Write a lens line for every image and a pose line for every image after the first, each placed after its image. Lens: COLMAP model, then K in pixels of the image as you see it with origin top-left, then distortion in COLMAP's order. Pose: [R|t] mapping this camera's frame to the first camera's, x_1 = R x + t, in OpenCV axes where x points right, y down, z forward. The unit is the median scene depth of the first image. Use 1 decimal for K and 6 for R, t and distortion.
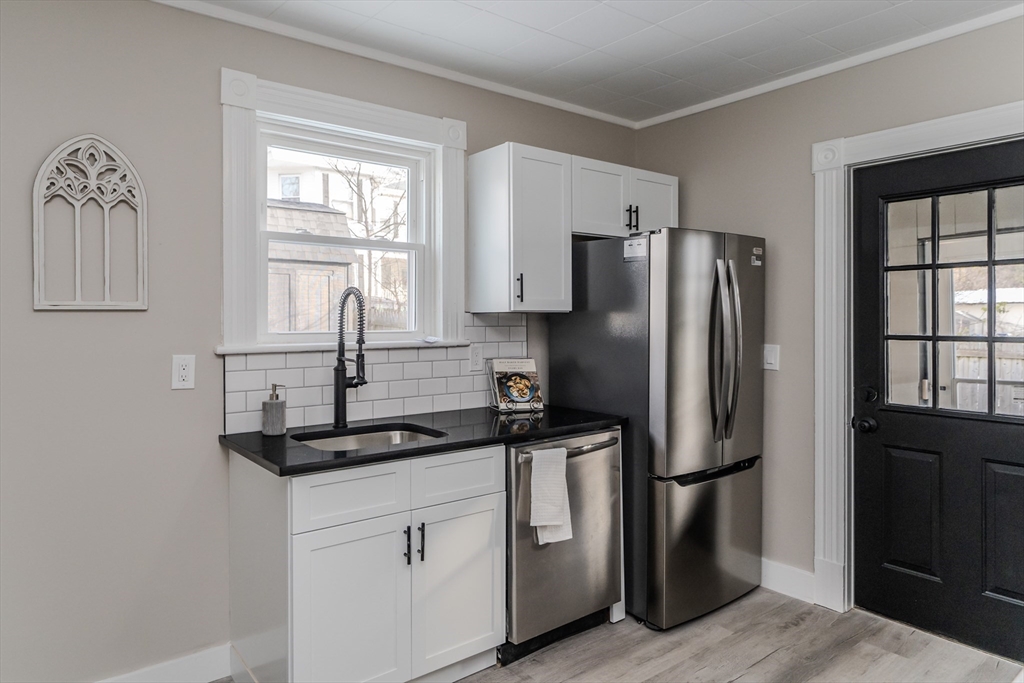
lens RADIAL K [[577.9, 0, 510.8], [0, 577.9, 320.5], [0, 0, 1]] dist [-0.001230, -0.000162]
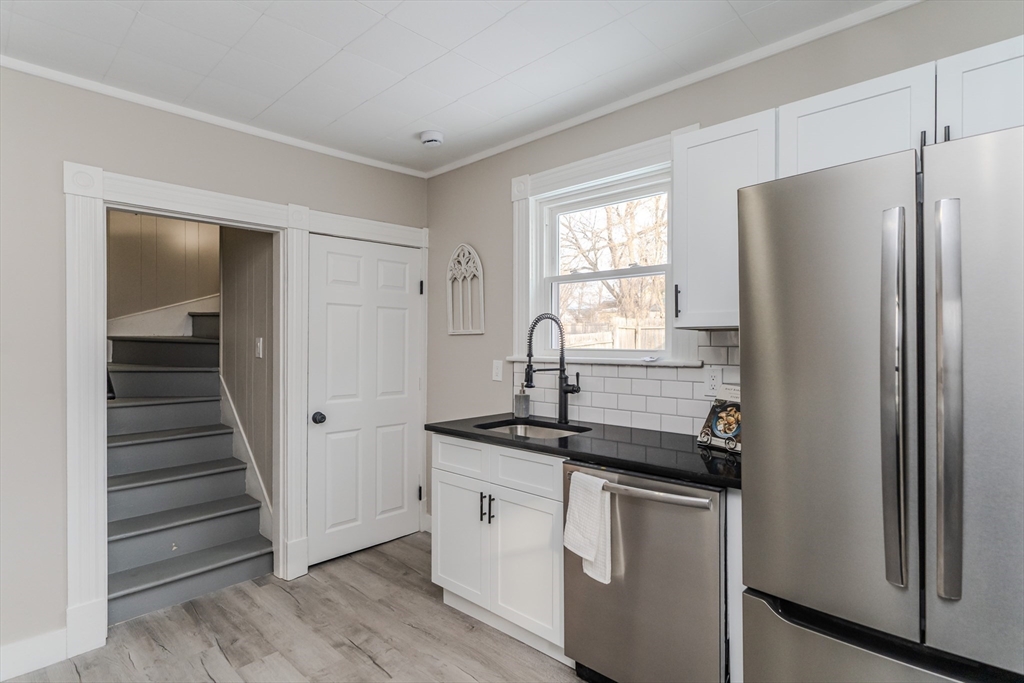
lens RADIAL K [[522.1, 0, 512.0], [0, 522.1, 341.5], [0, 0, 1]] dist [0.001177, -0.000077]
pose [[0.190188, 0.000624, -0.981747, 0.826076], [-0.000120, 1.000000, 0.000612, 0.003482], [0.981748, 0.000001, 0.190189, 0.672170]]
